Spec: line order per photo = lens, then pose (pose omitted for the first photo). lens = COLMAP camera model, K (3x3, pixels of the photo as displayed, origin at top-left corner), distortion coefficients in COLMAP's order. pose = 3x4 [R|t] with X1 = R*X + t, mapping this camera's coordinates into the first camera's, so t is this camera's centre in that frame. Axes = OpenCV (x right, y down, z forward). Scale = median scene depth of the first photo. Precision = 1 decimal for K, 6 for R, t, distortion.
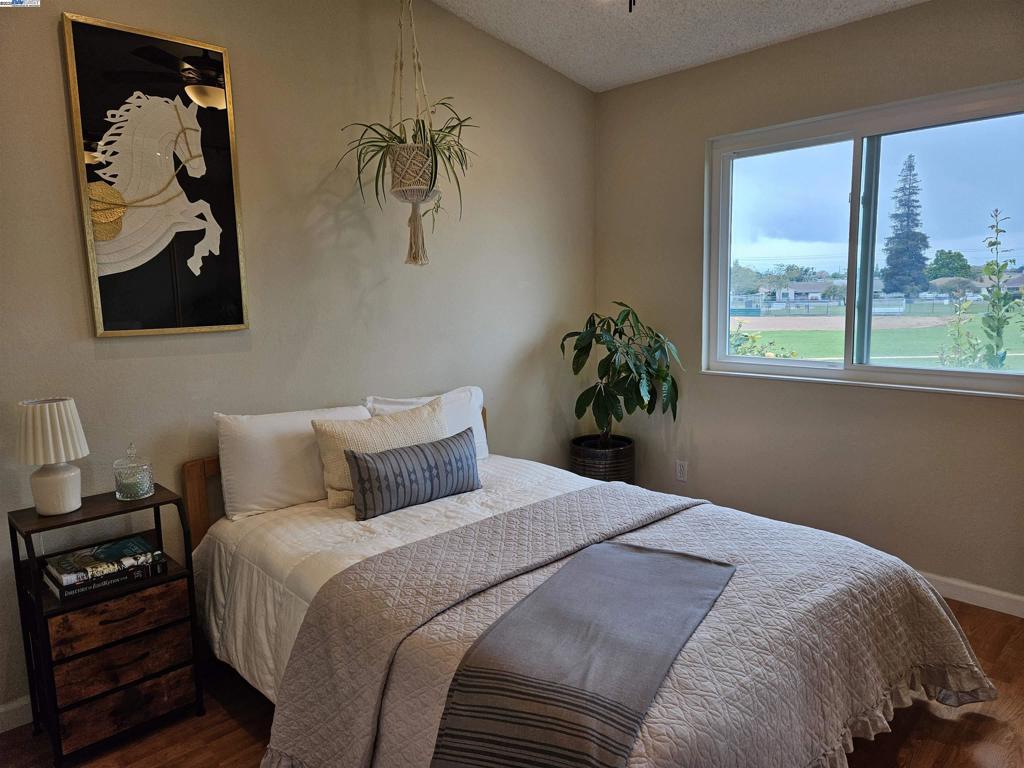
lens RADIAL K [[684.2, 0, 528.9], [0, 684.2, 376.3], [0, 0, 1]] dist [0.067103, -0.057559]
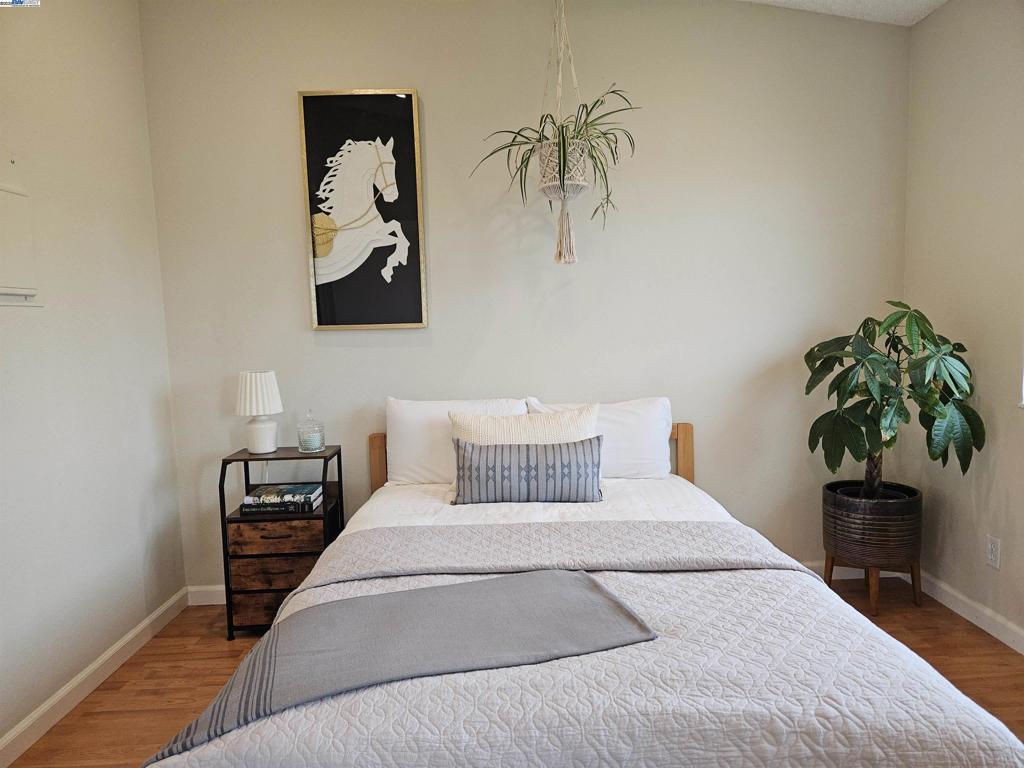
lens RADIAL K [[684.2, 0, 507.5], [0, 684.2, 387.3], [0, 0, 1]] dist [0.067103, -0.057559]
pose [[0.728854, 0.059803, -0.682052, 0.521253], [-0.077934, 0.996950, 0.004131, 0.017992], [0.680219, 0.050144, 0.731292, 0.273150]]
